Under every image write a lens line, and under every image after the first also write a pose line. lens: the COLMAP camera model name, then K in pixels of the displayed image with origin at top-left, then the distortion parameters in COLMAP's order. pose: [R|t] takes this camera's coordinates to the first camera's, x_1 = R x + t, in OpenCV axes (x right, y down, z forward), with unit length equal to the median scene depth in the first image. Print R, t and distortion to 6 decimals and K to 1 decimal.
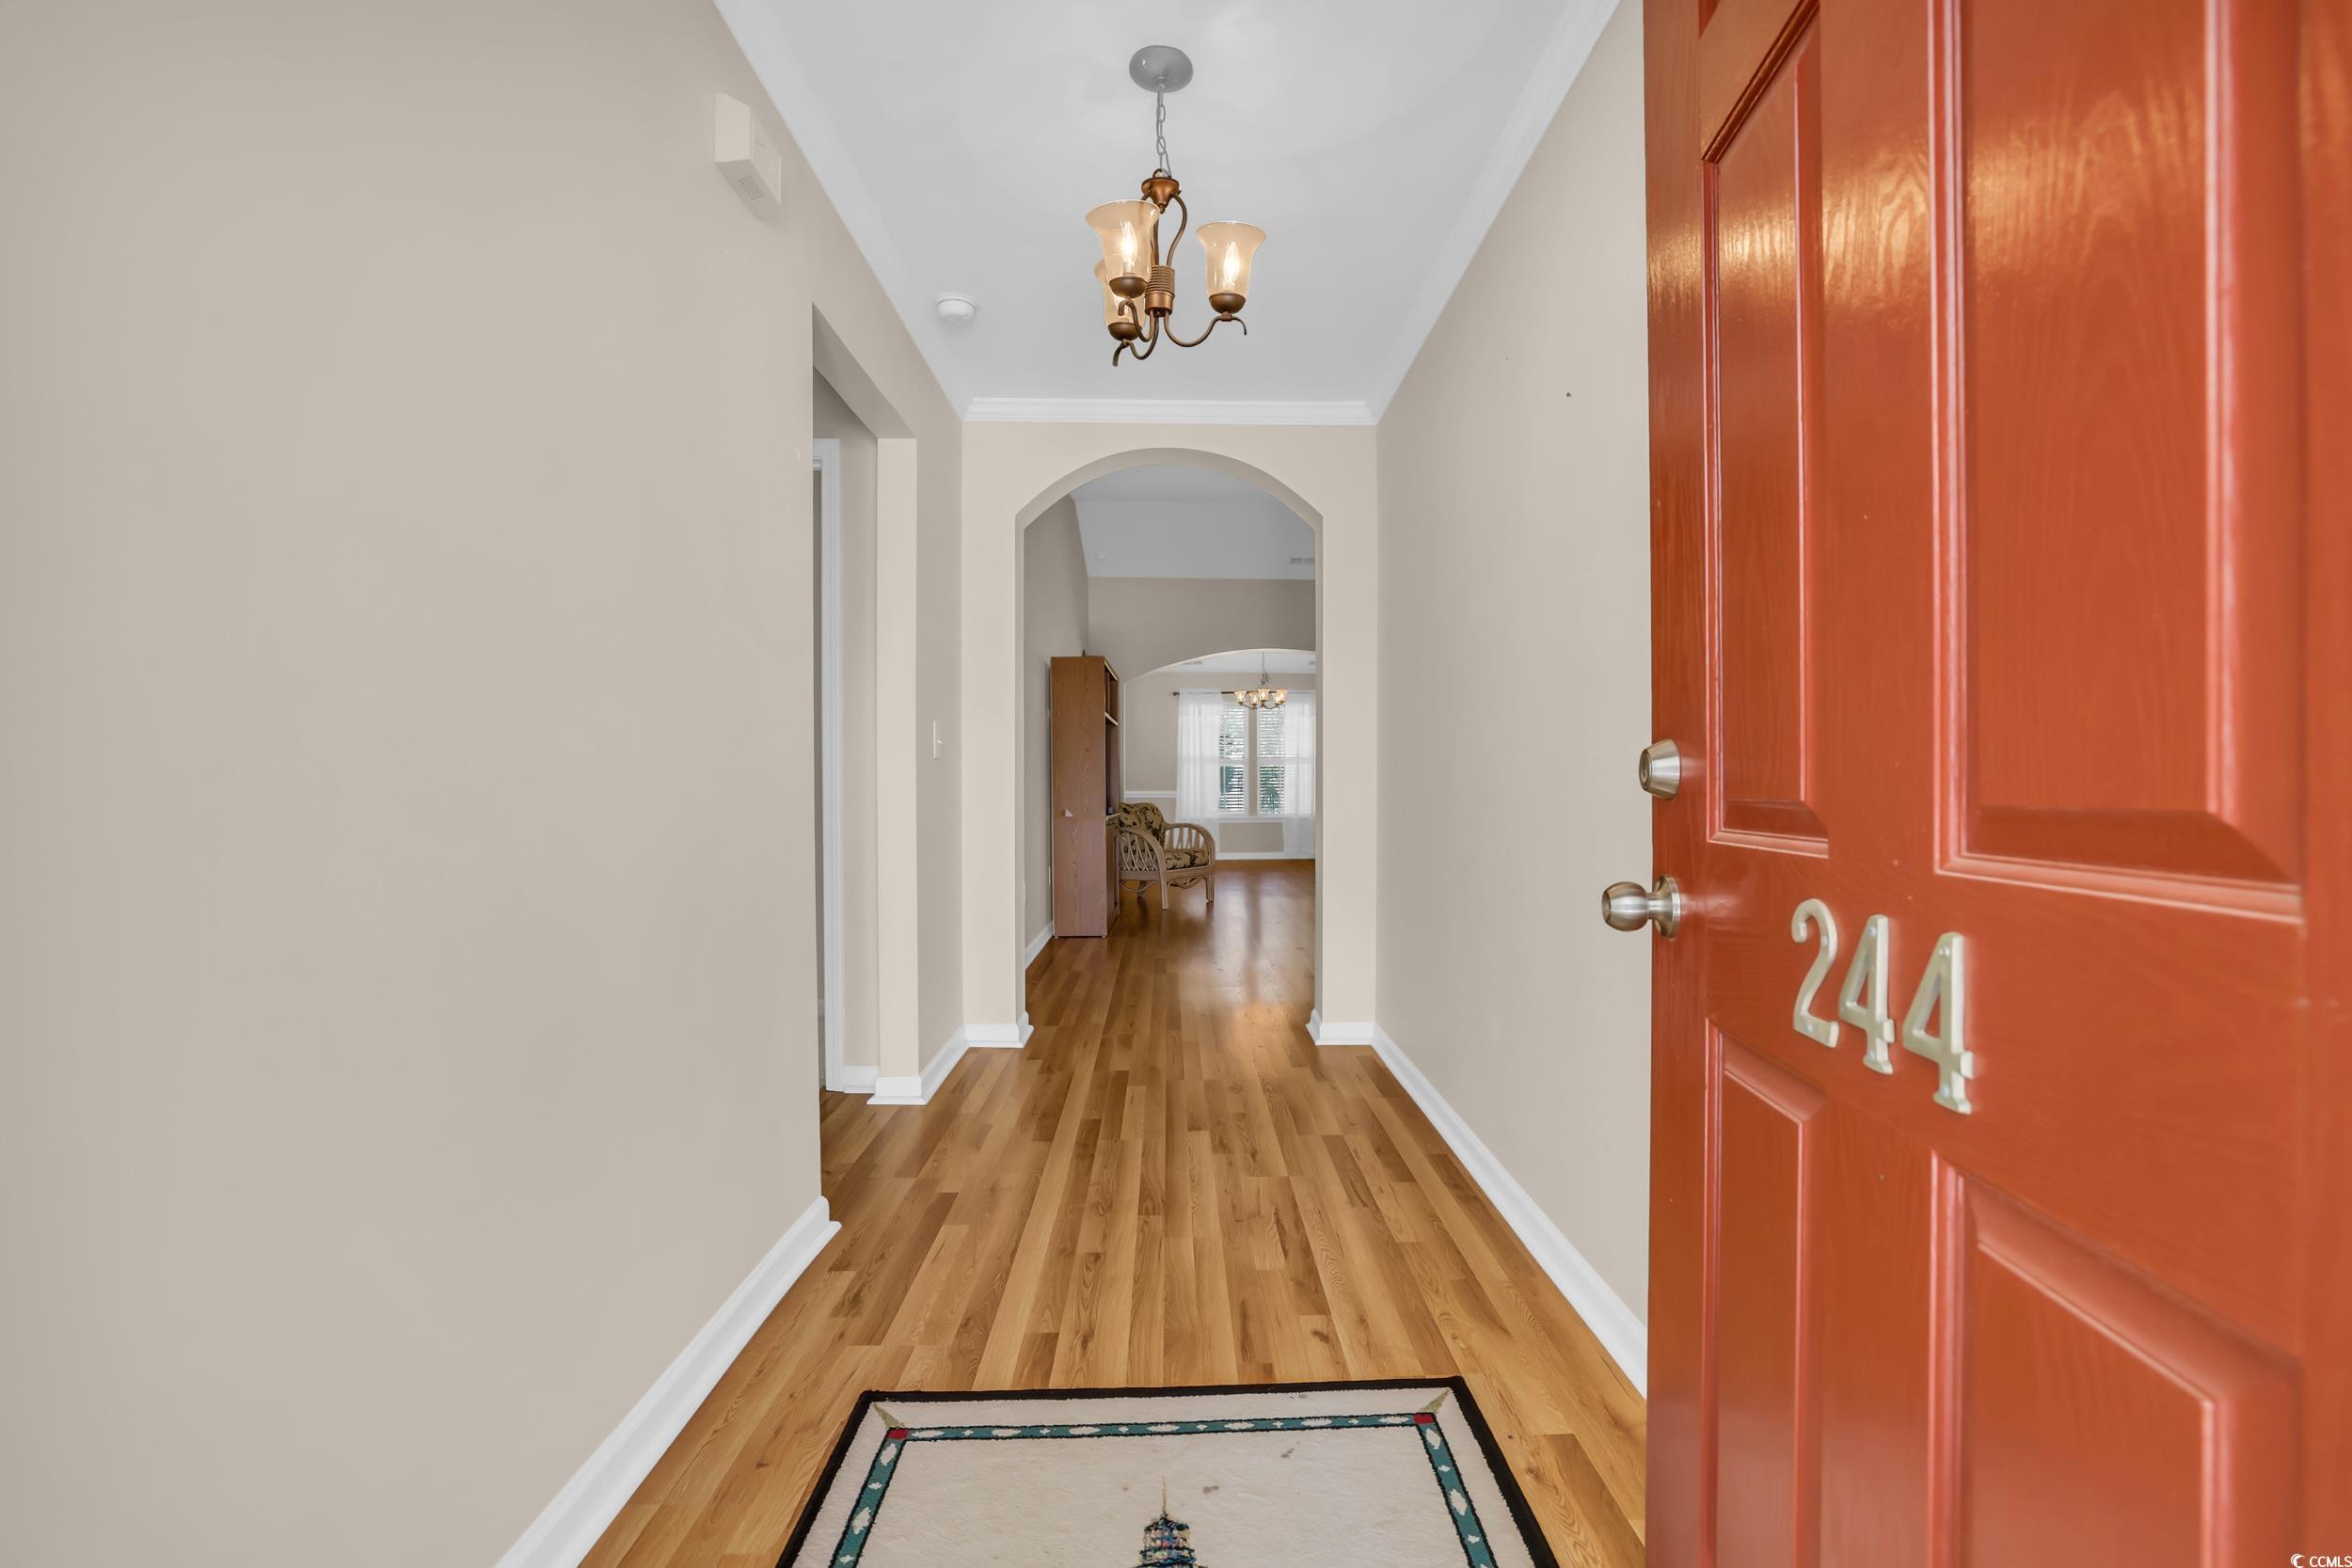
lens RADIAL K [[1010.1, 0, 1180.3], [0, 1010.1, 782.1], [0, 0, 1]] dist [-0.033062, -0.000553]
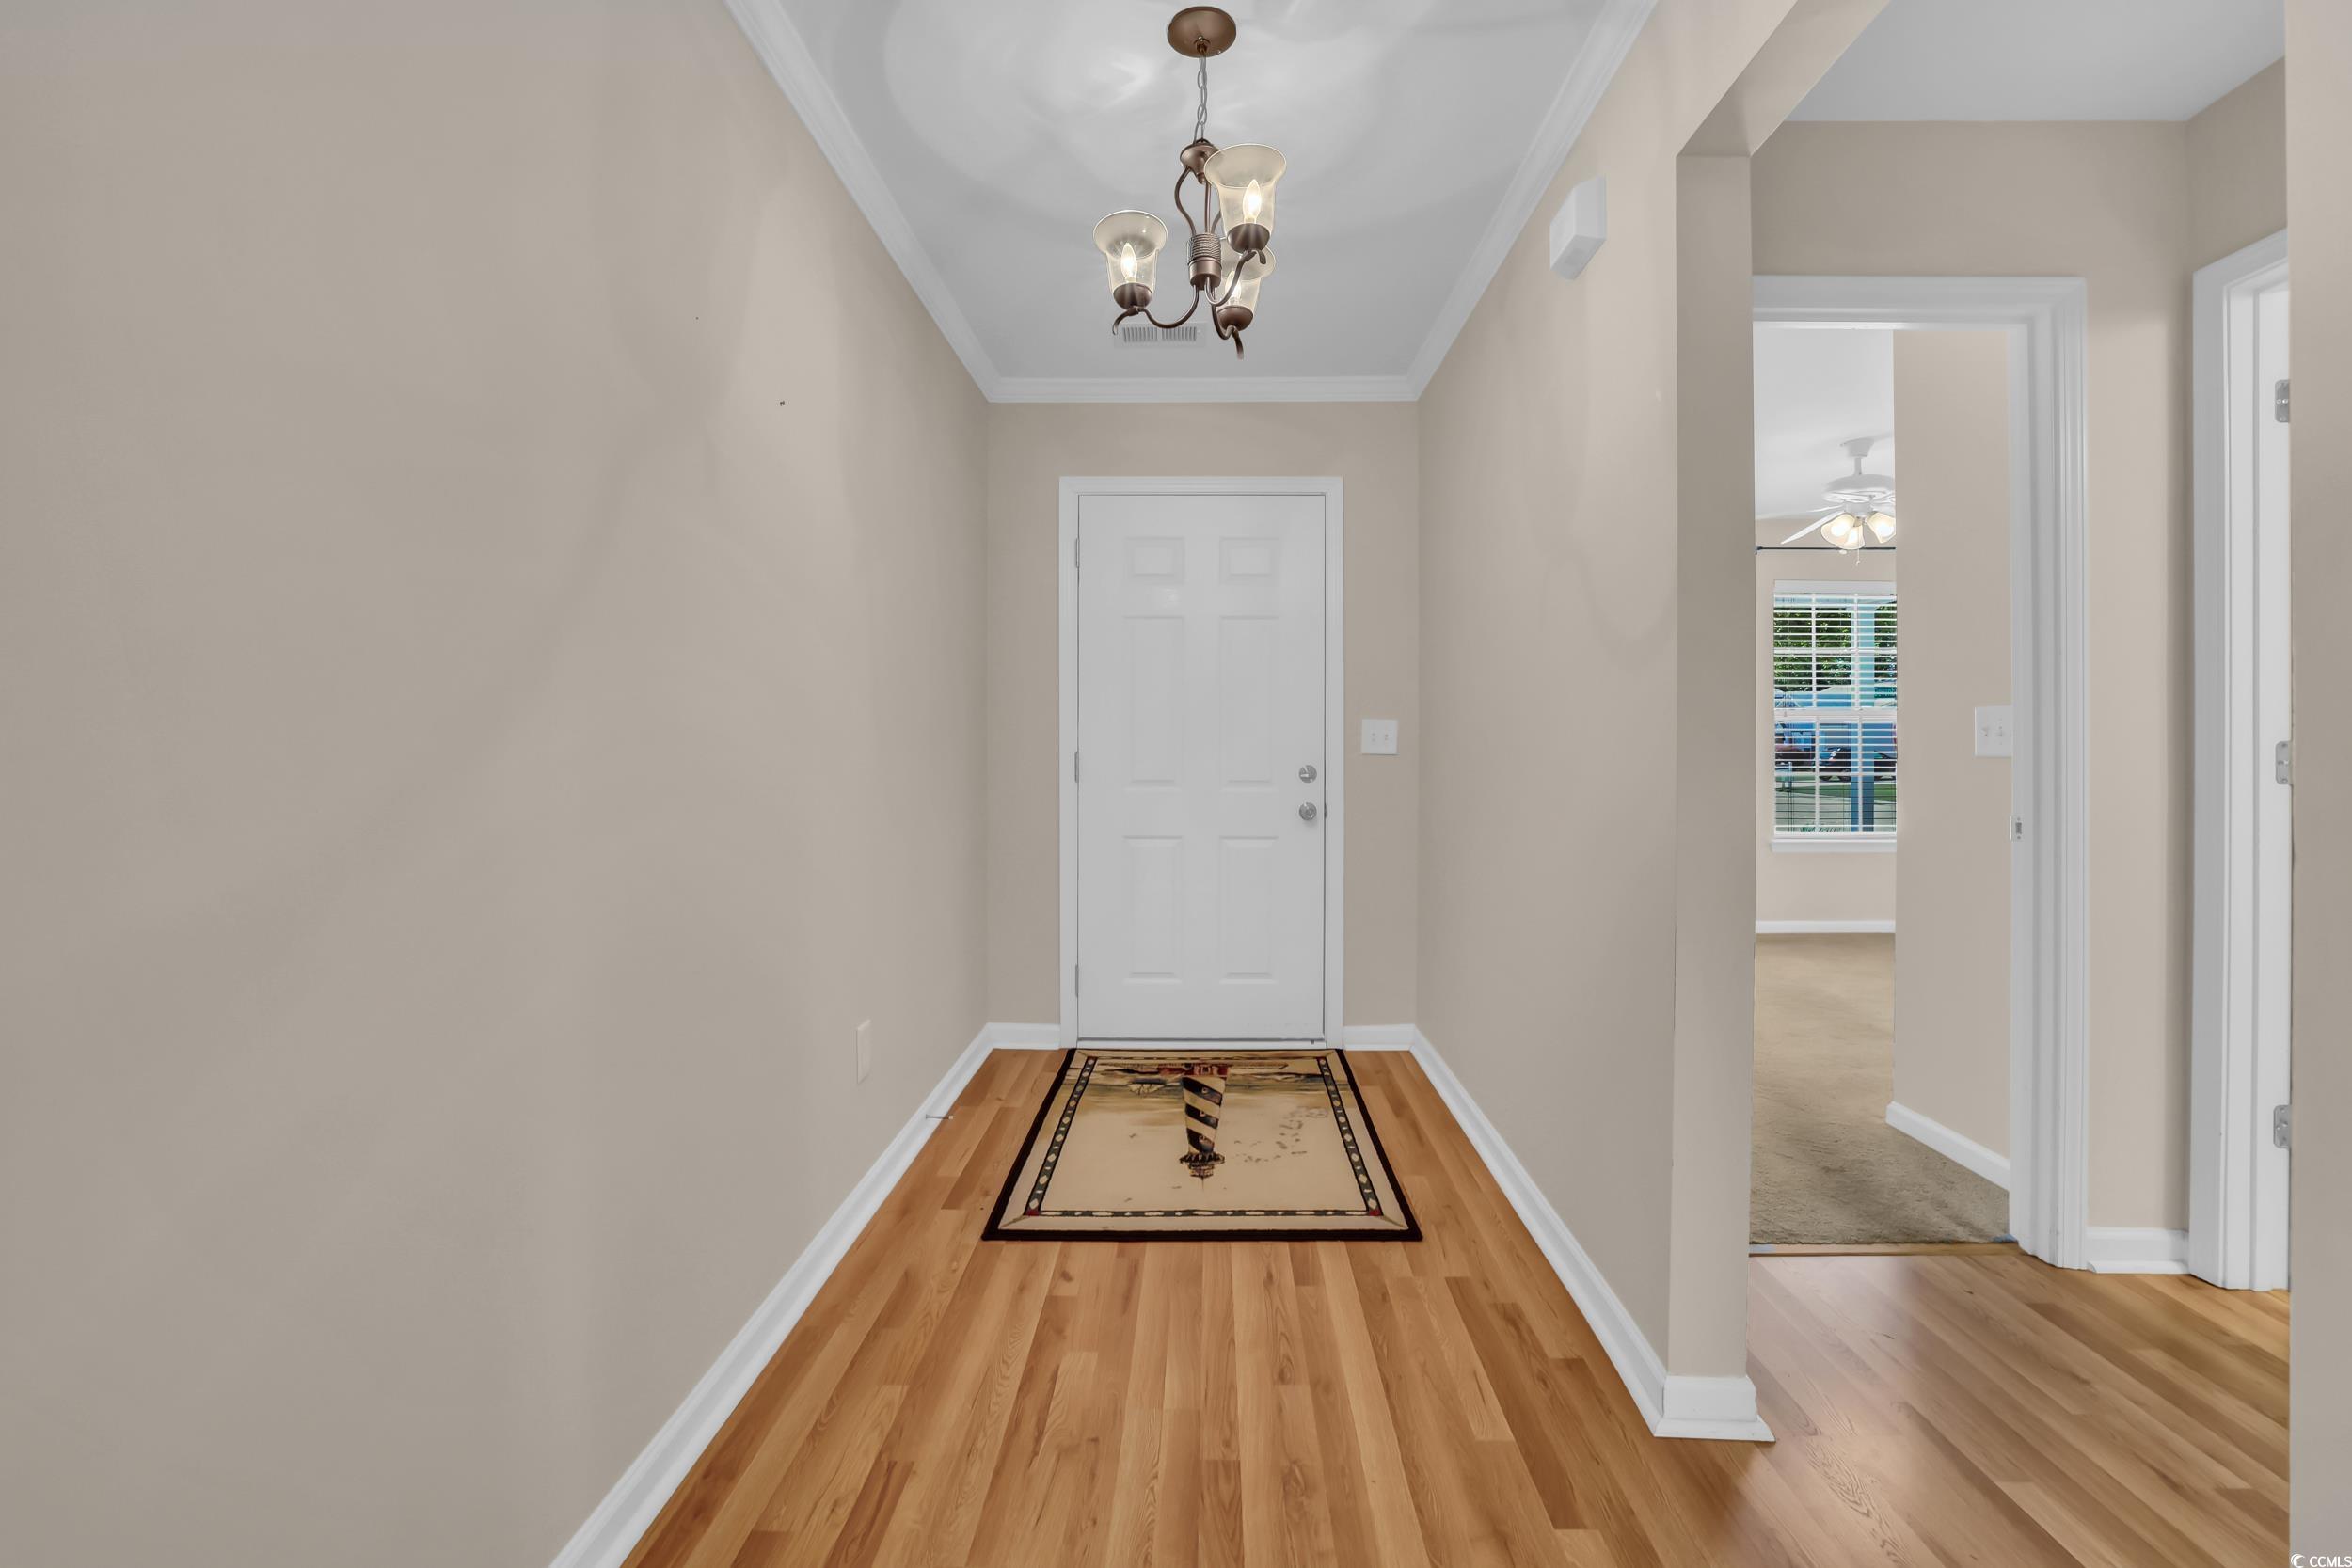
lens RADIAL K [[1010.1, 0, 1179.7], [0, 1010.1, 765.9], [0, 0, 1]] dist [-0.033062, -0.000553]
pose [[-0.999082, 0.001559, 0.042818, -0.035772], [0.002269, 0.999861, 0.016517, -0.049093], [-0.042787, 0.016599, -0.998946, 1.891182]]
